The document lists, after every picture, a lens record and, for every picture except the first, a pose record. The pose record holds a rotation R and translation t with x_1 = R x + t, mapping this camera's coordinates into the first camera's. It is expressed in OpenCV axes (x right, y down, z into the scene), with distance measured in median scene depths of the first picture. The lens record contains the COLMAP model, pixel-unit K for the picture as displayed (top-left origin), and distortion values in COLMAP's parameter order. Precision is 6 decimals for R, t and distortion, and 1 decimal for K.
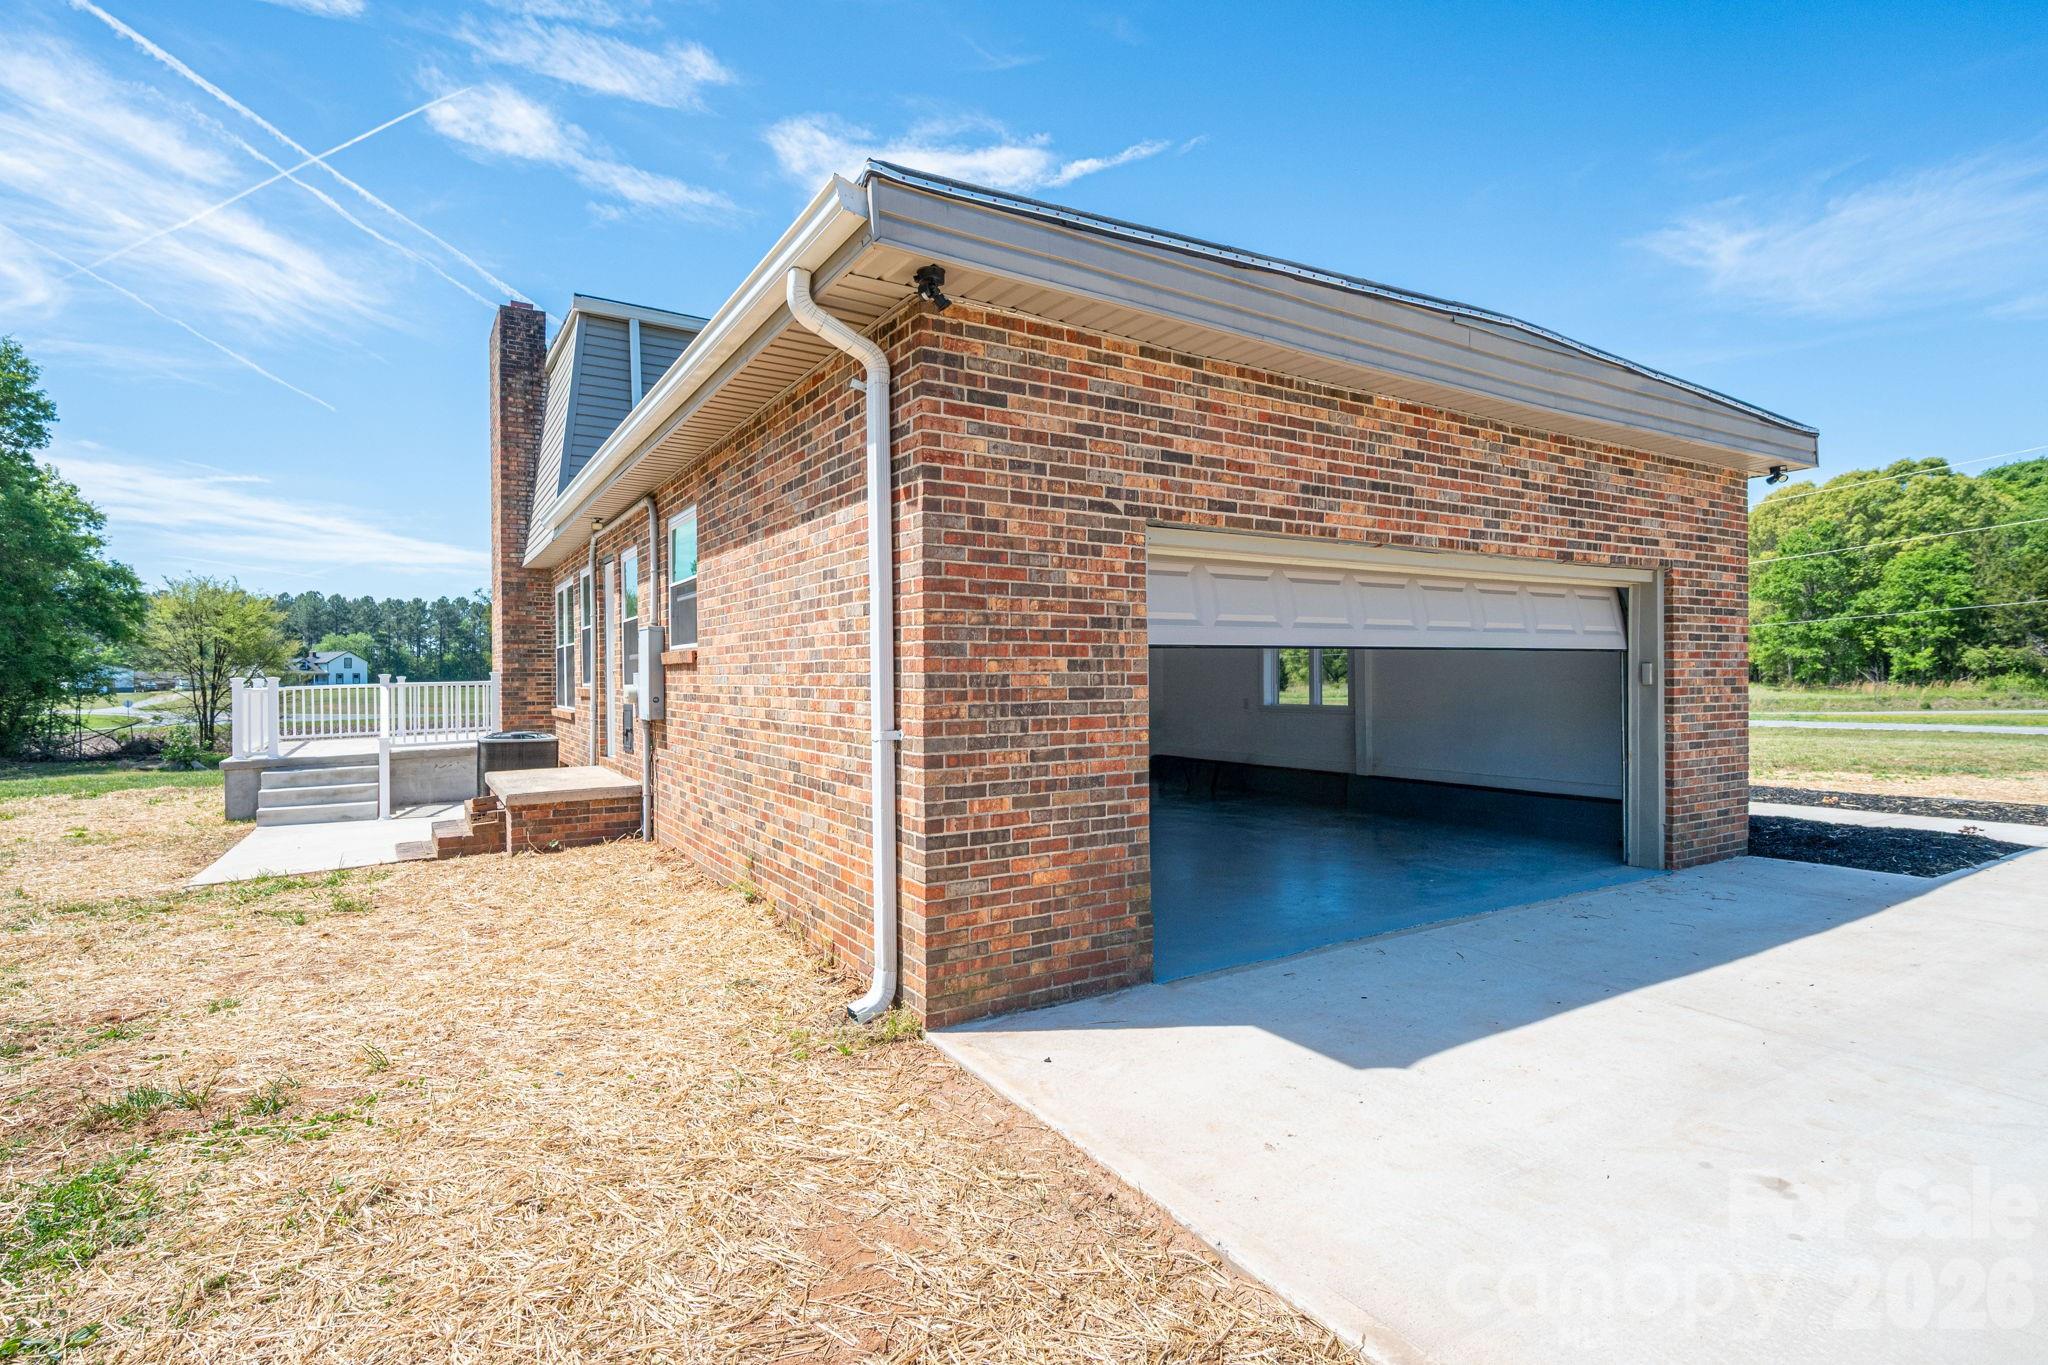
lens RADIAL K [[995.6, 0, 1013.8], [0, 995.6, 677.9], [0, 0, 1]] dist [0.001684, -0.001135]
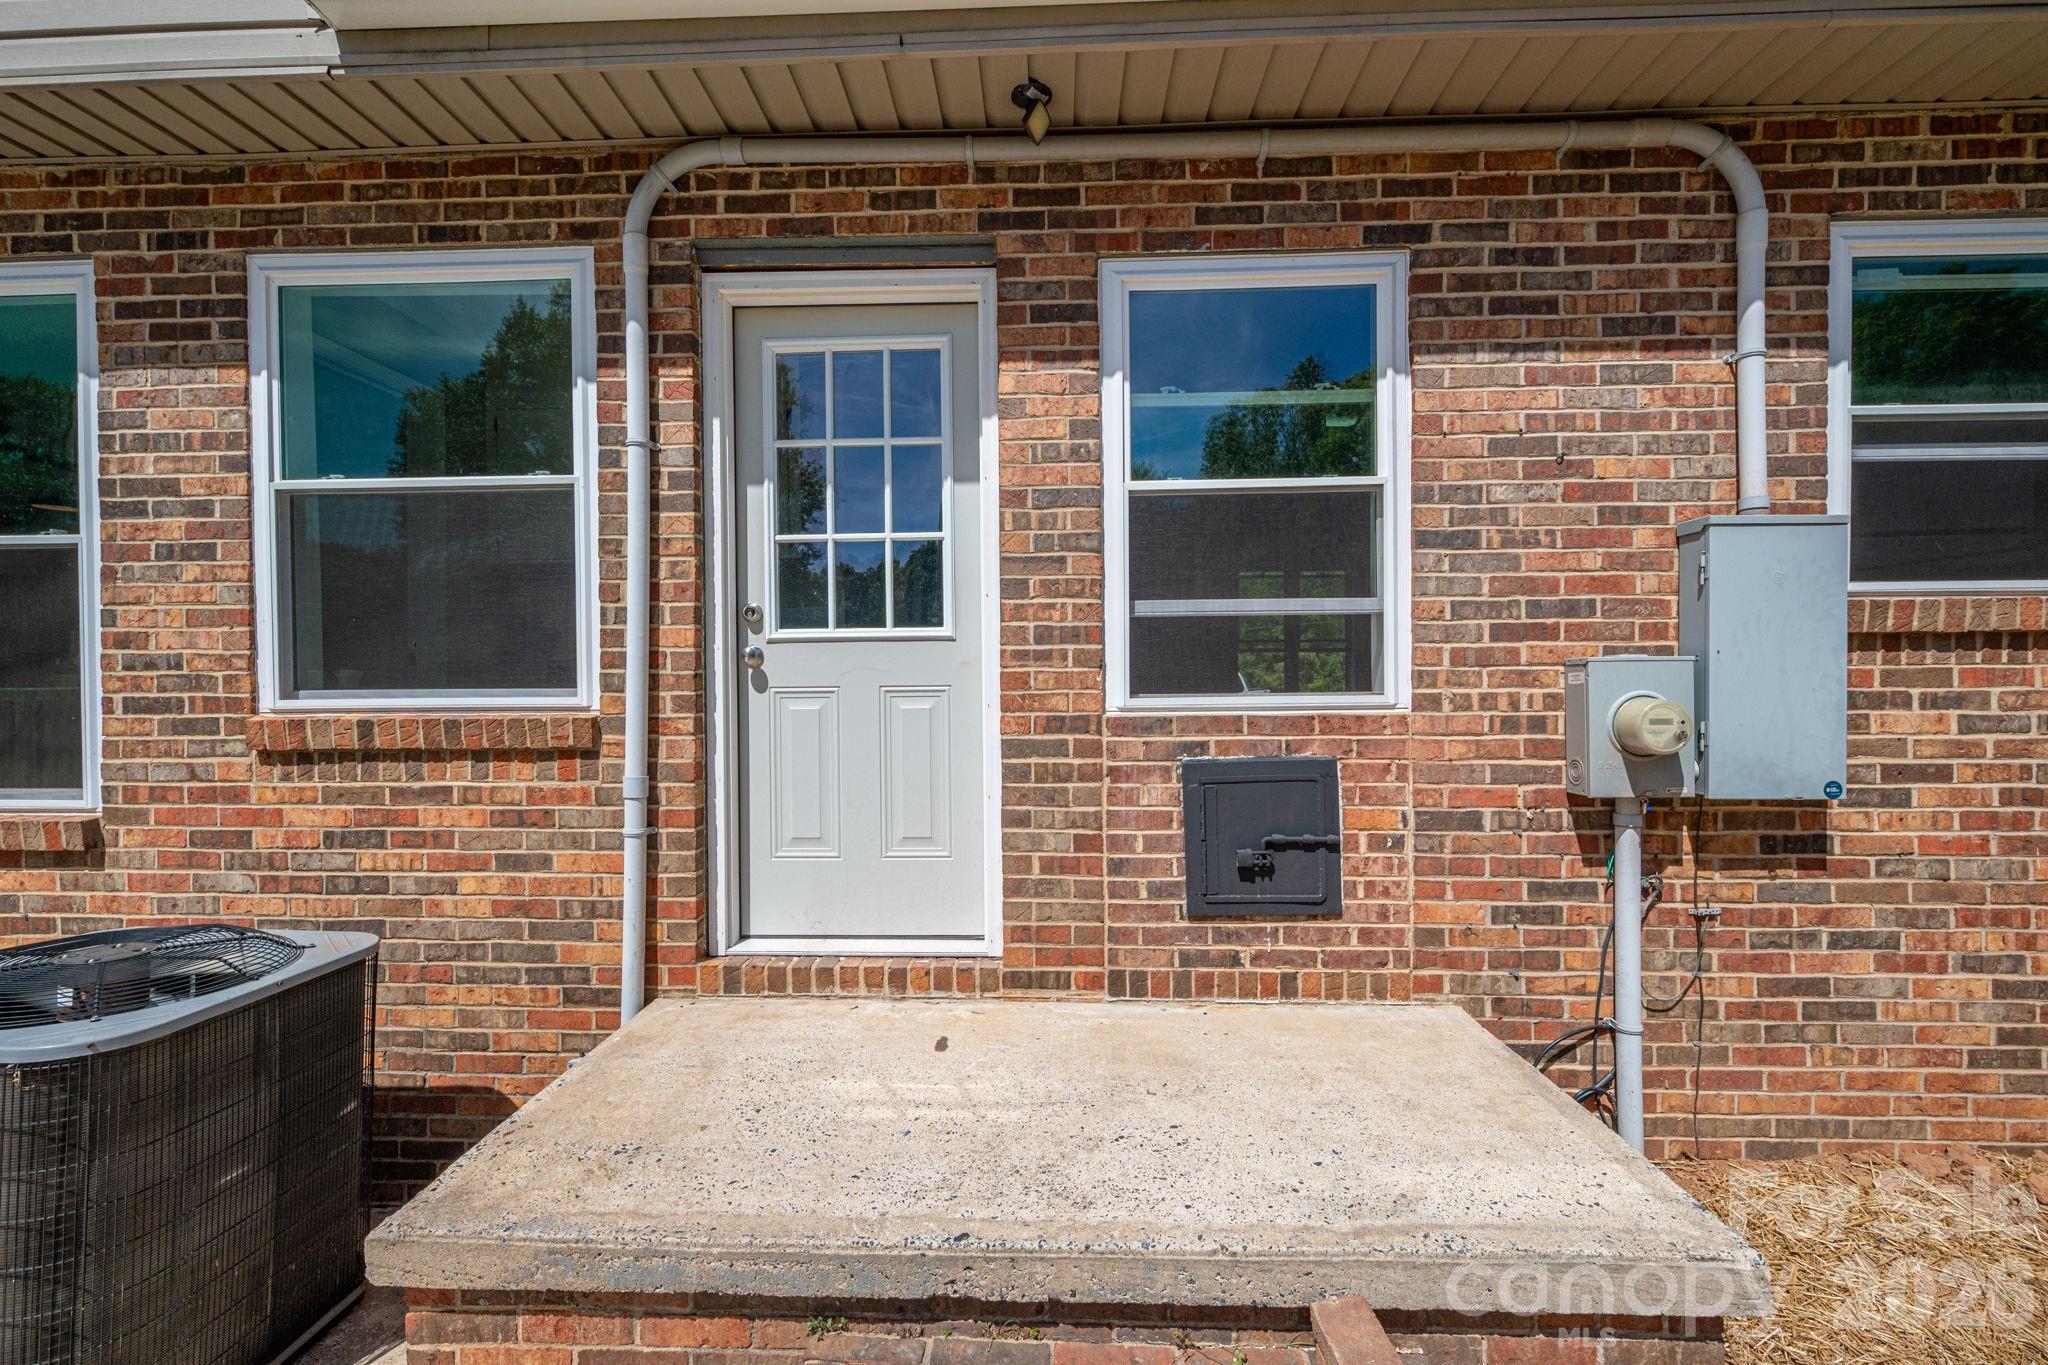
lens RADIAL K [[995.6, 0, 1035.8], [0, 995.6, 694.9], [0, 0, 1]] dist [0.001684, -0.001135]
pose [[0.561995, 0.003057, 0.827135, -0.456763], [0.002110, 0.999985, -0.005129, 0.005352], [-0.827138, 0.004627, 0.561980, 0.595120]]
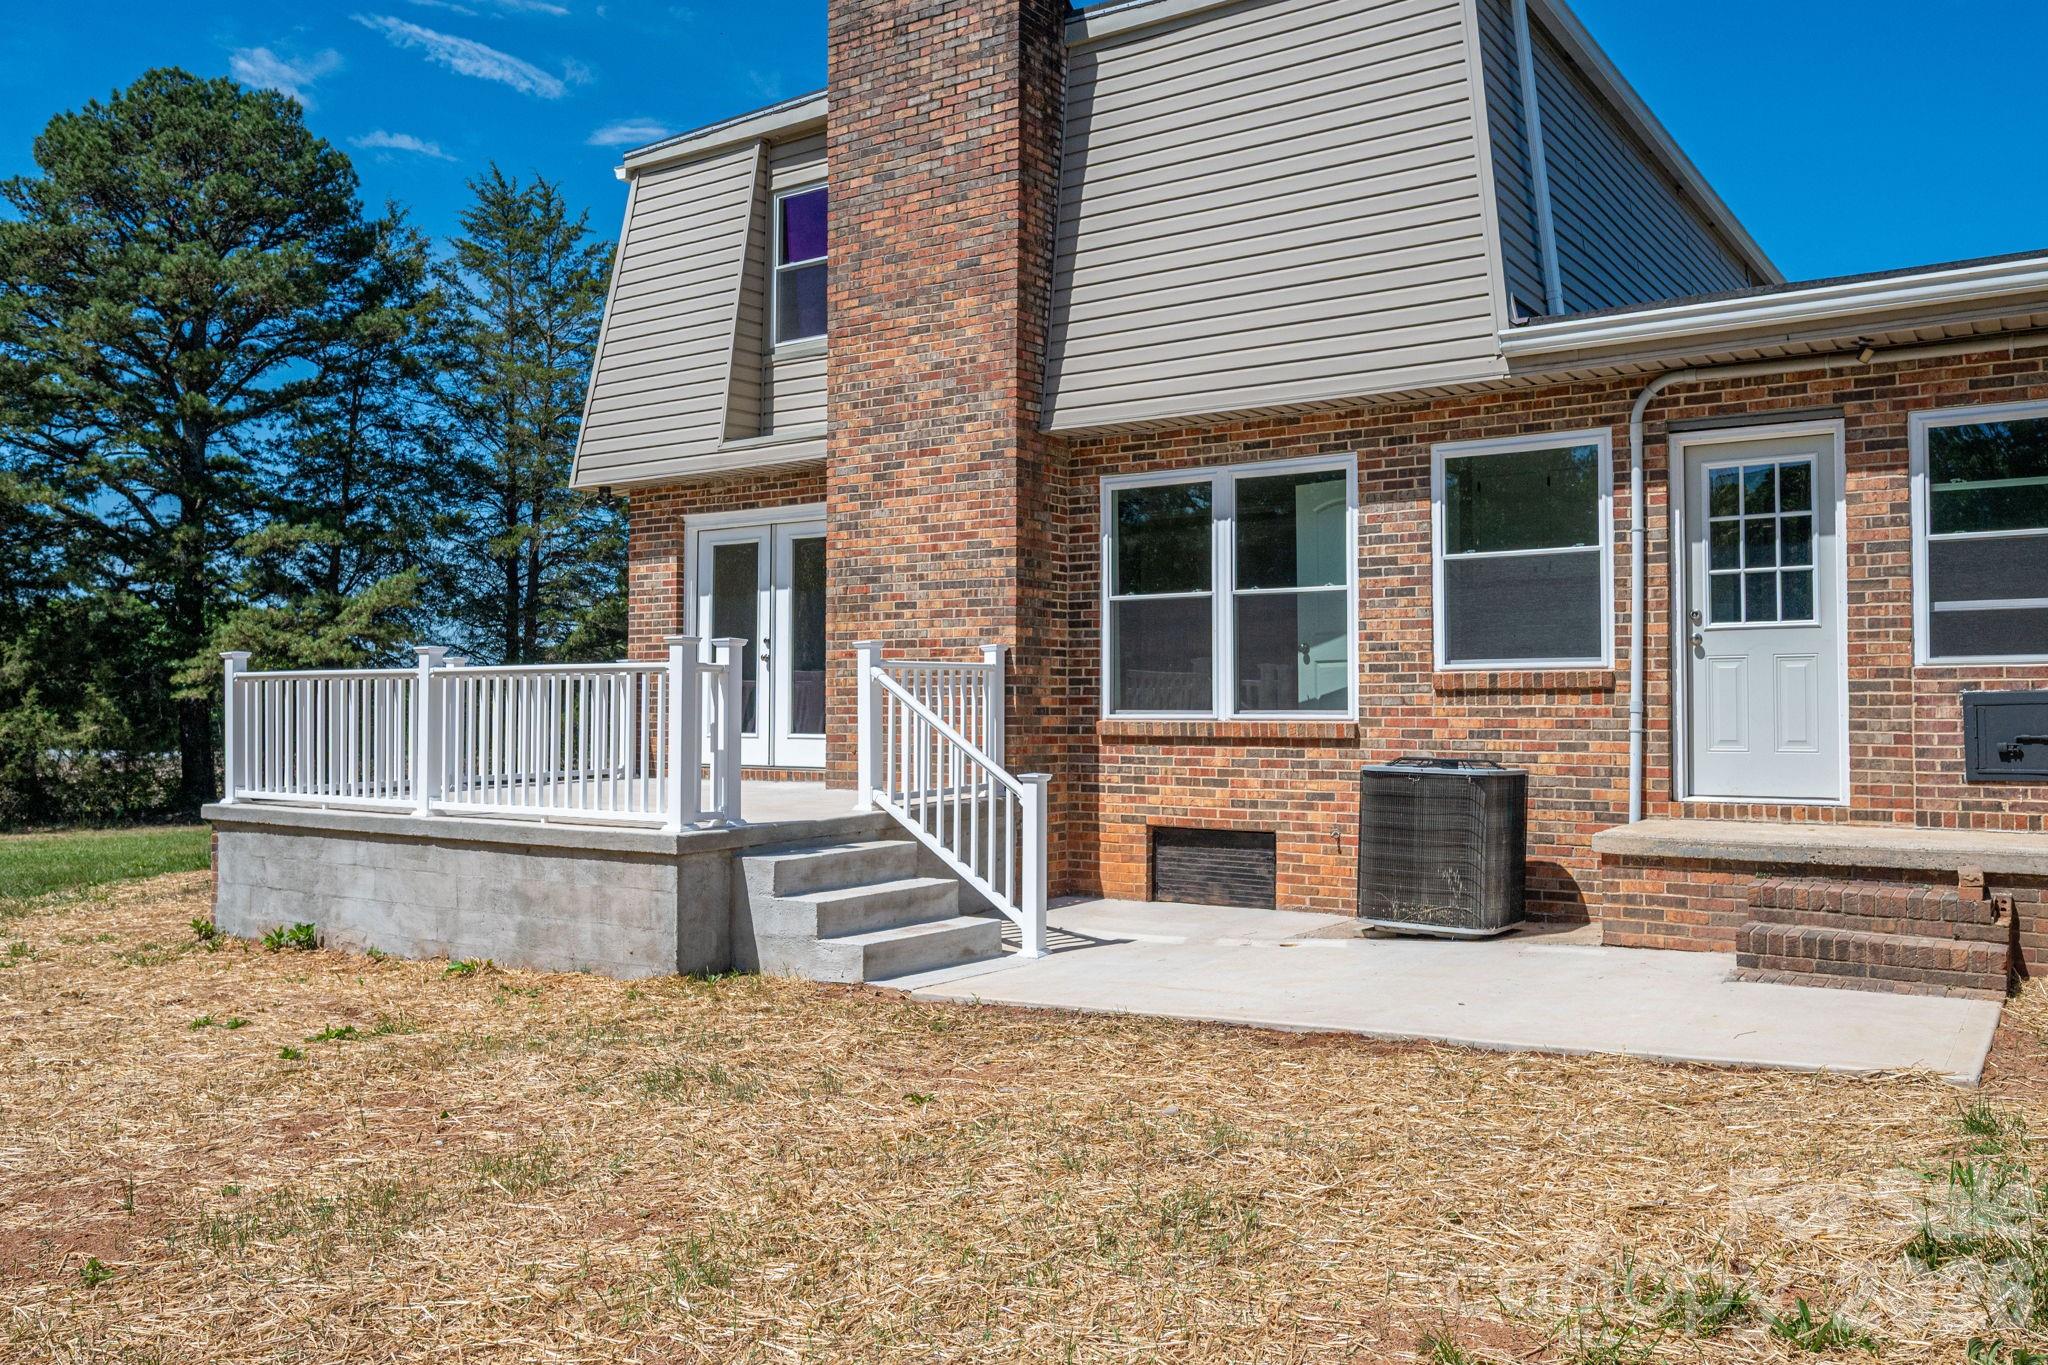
lens RADIAL K [[1599.3, 0, 1023.0], [0, 1599.3, 677.0], [0, 0, 1]] dist [-0.006692, 0.003749]
pose [[0.917030, 0.018627, 0.398383, -0.816677], [-0.008370, 0.999588, -0.027471, 0.031103], [-0.398730, 0.021857, 0.916808, 0.287890]]
